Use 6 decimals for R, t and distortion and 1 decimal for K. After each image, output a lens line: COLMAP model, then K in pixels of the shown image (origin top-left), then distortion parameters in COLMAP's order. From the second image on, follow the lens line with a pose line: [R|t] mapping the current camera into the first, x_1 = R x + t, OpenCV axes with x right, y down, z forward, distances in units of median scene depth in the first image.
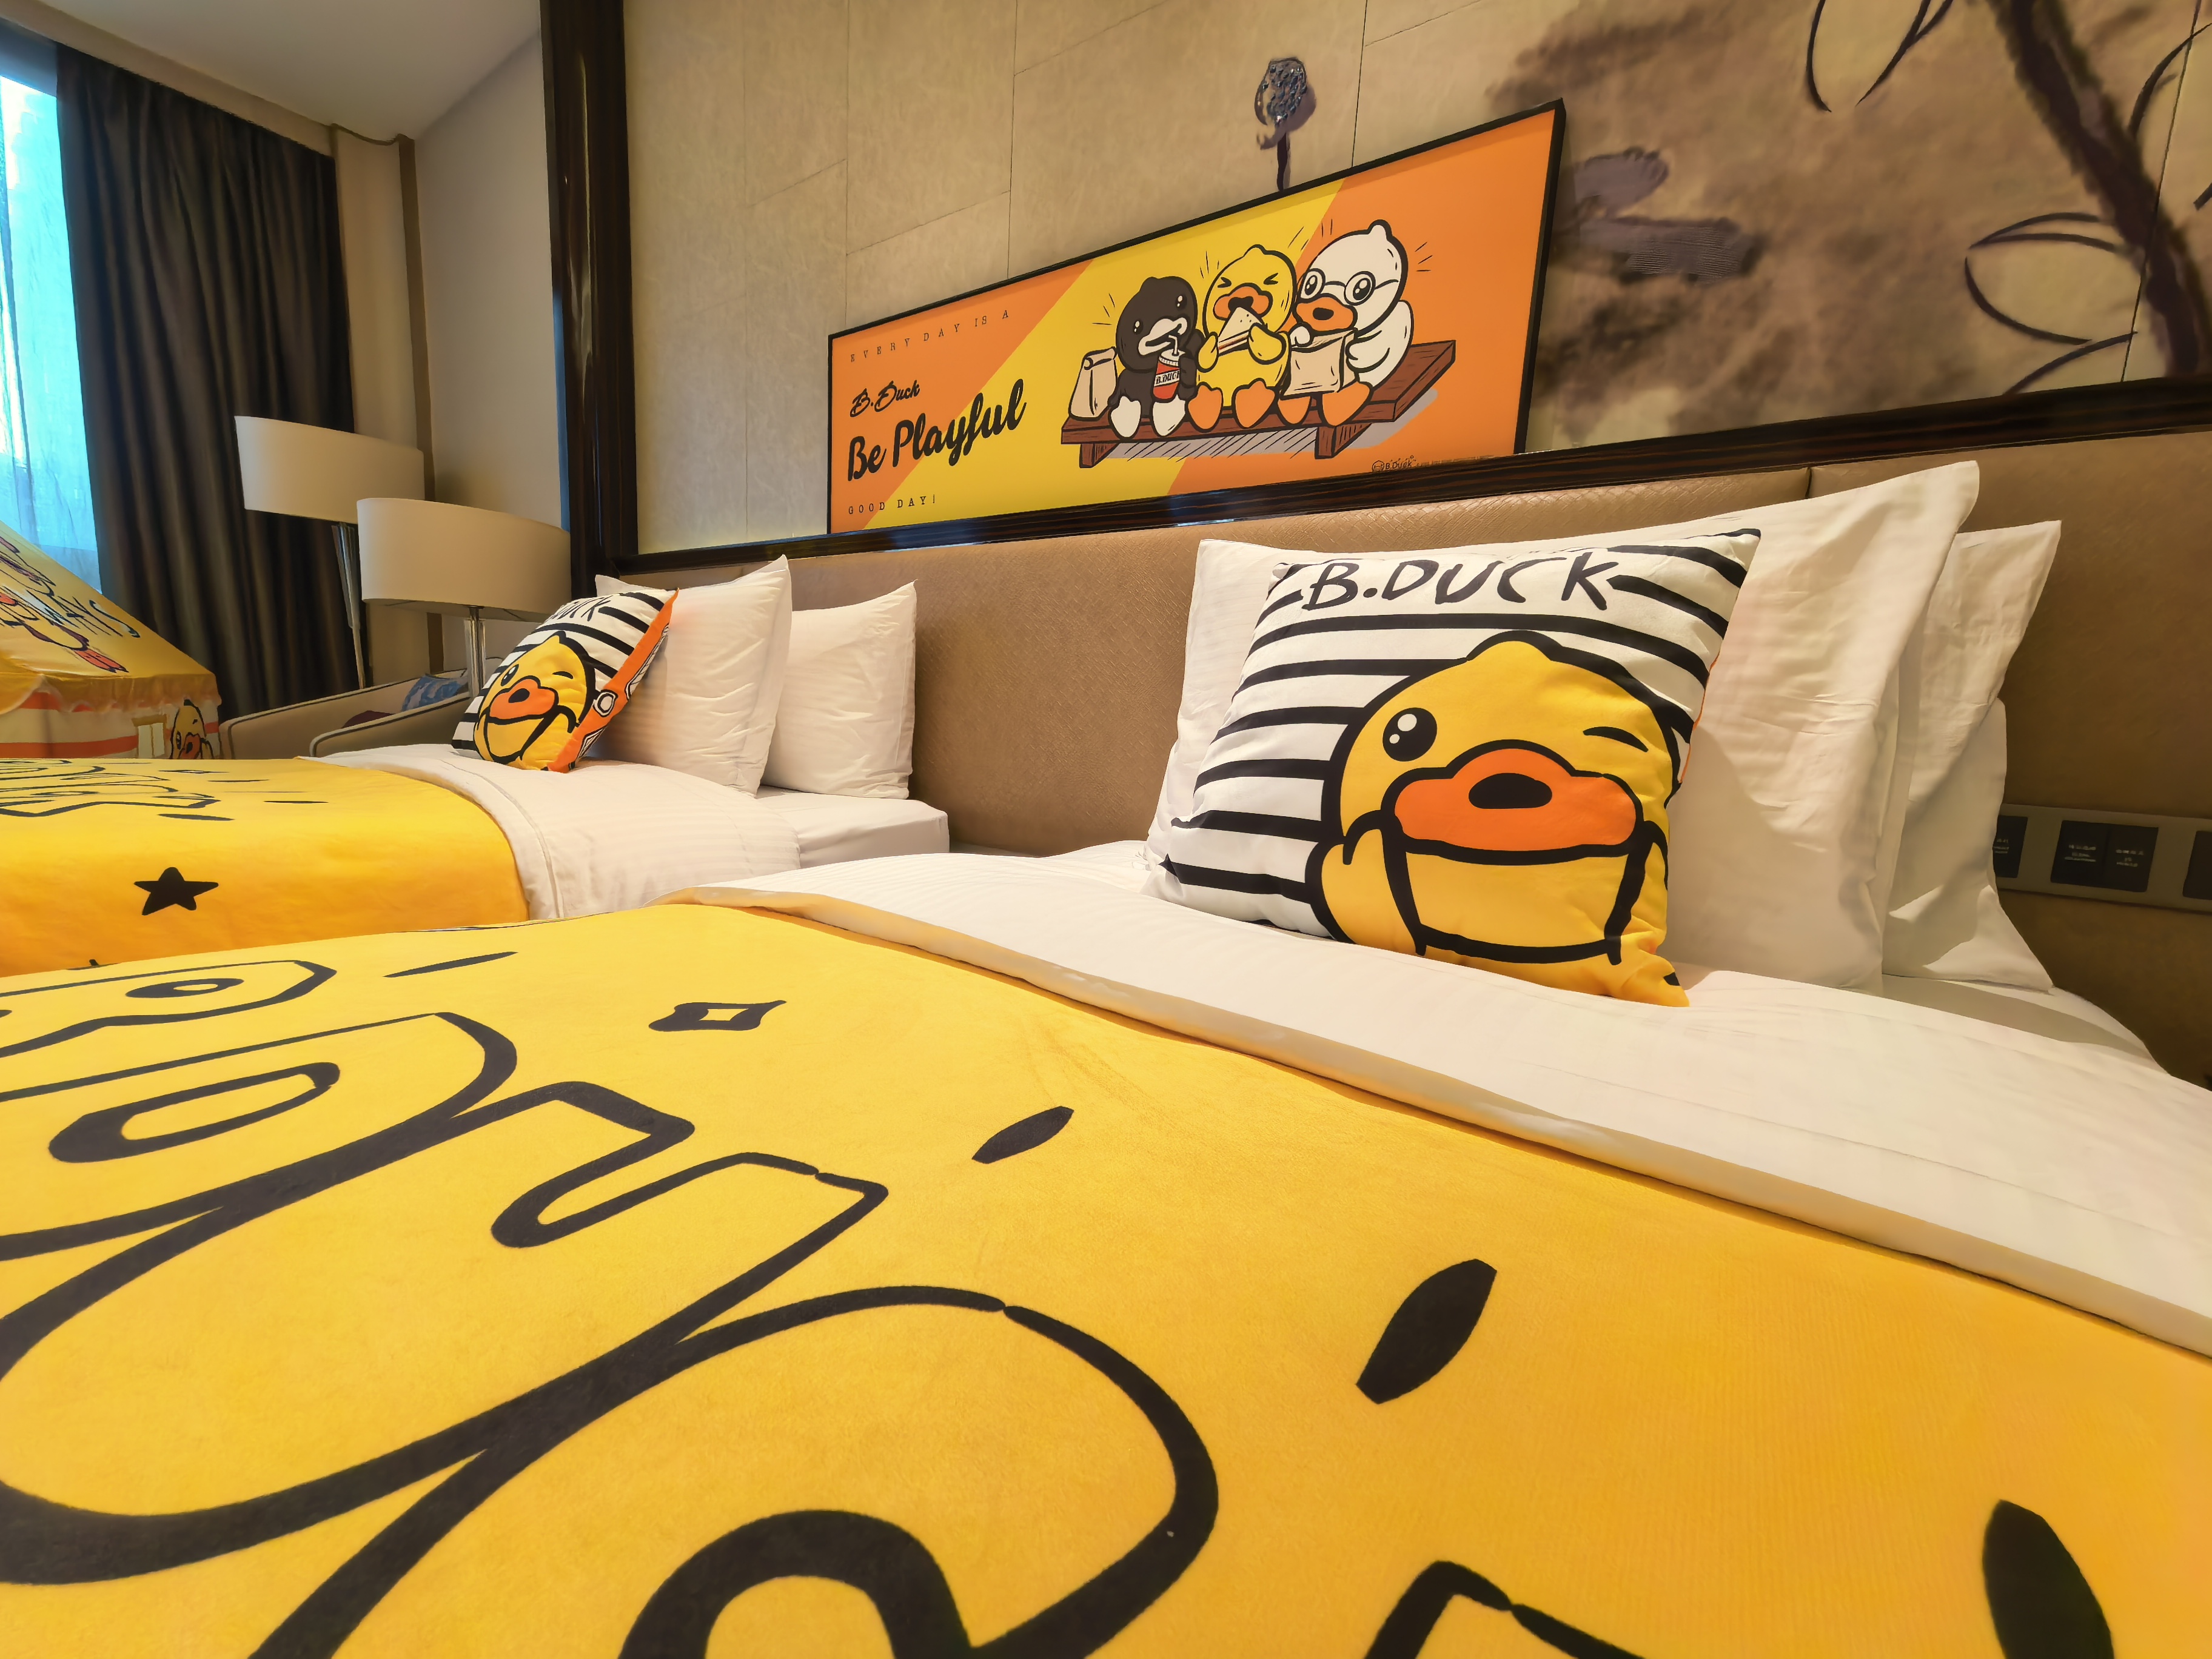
lens RADIAL K [[863.6, 0, 1106.0], [0, 863.6, 829.5], [0, 0, 1]] dist [0.012011, -0.000163]
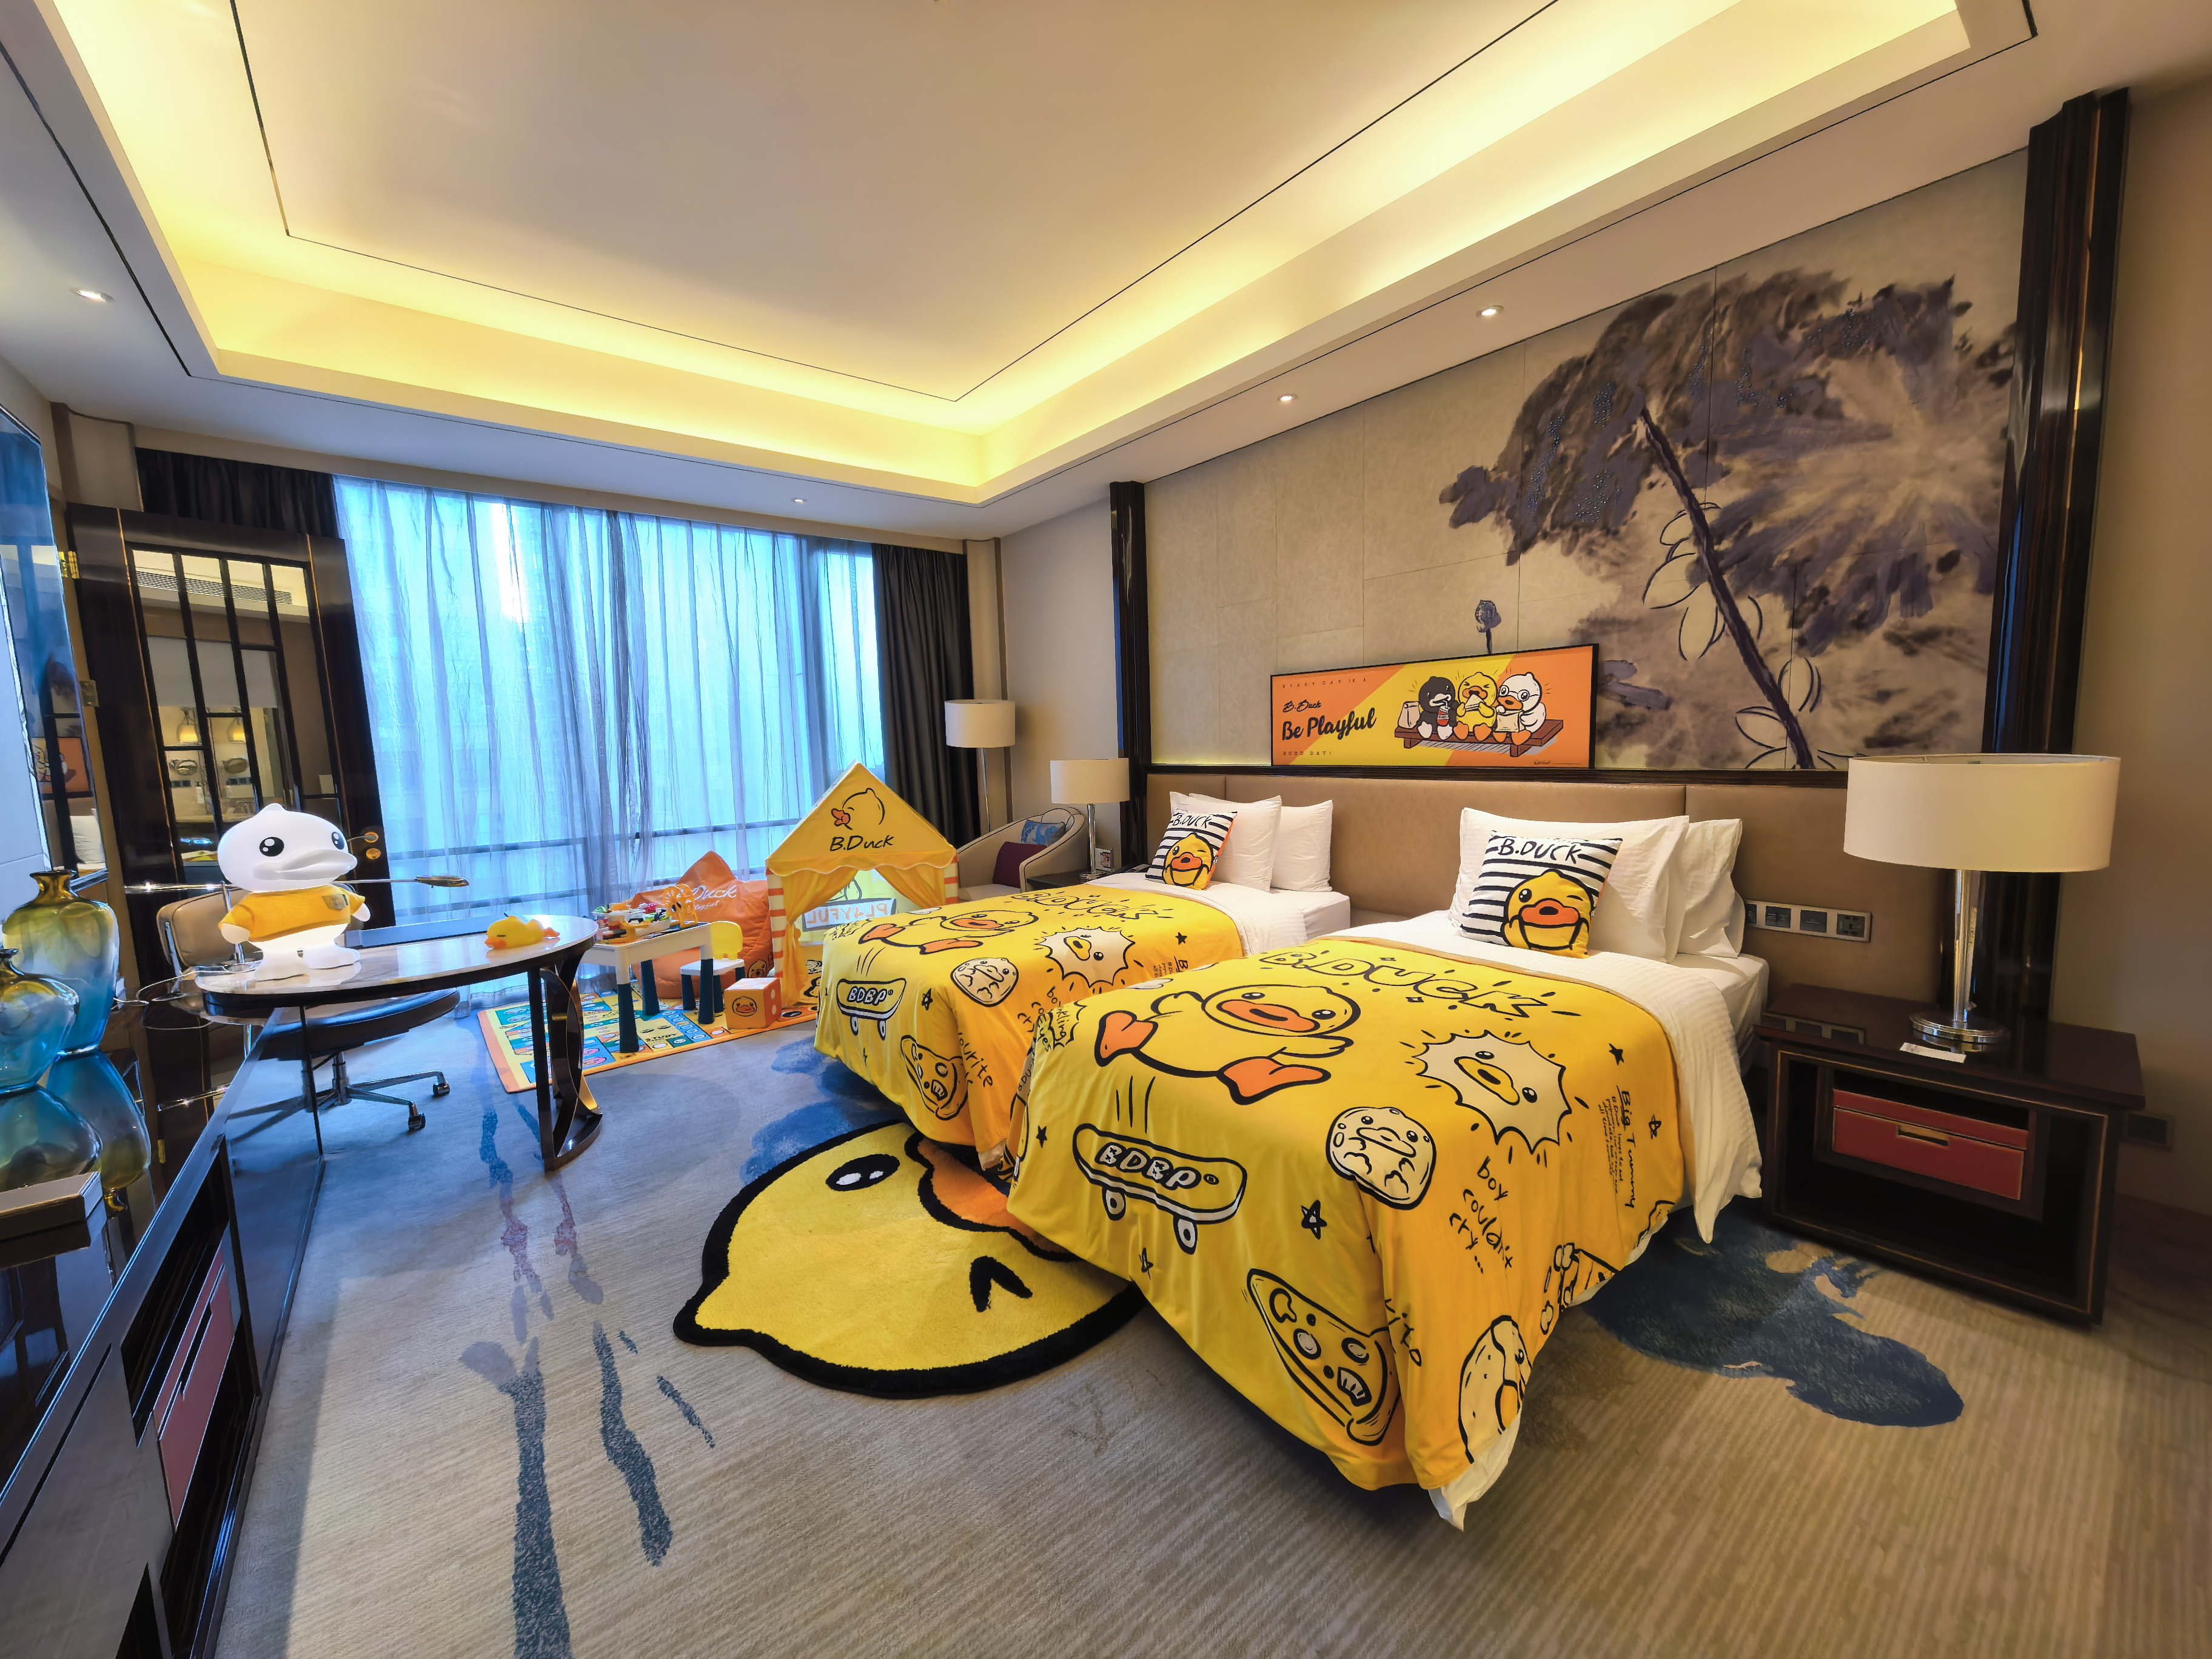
lens RADIAL K [[863.6, 0, 1106.0], [0, 863.6, 829.5], [0, 0, 1]] dist [0.012011, -0.000163]
pose [[0.959524, -0.053156, -0.276564, -0.210075], [0.045330, 0.998372, -0.034617, -0.193535], [0.277954, 0.020679, 0.960372, -1.824667]]
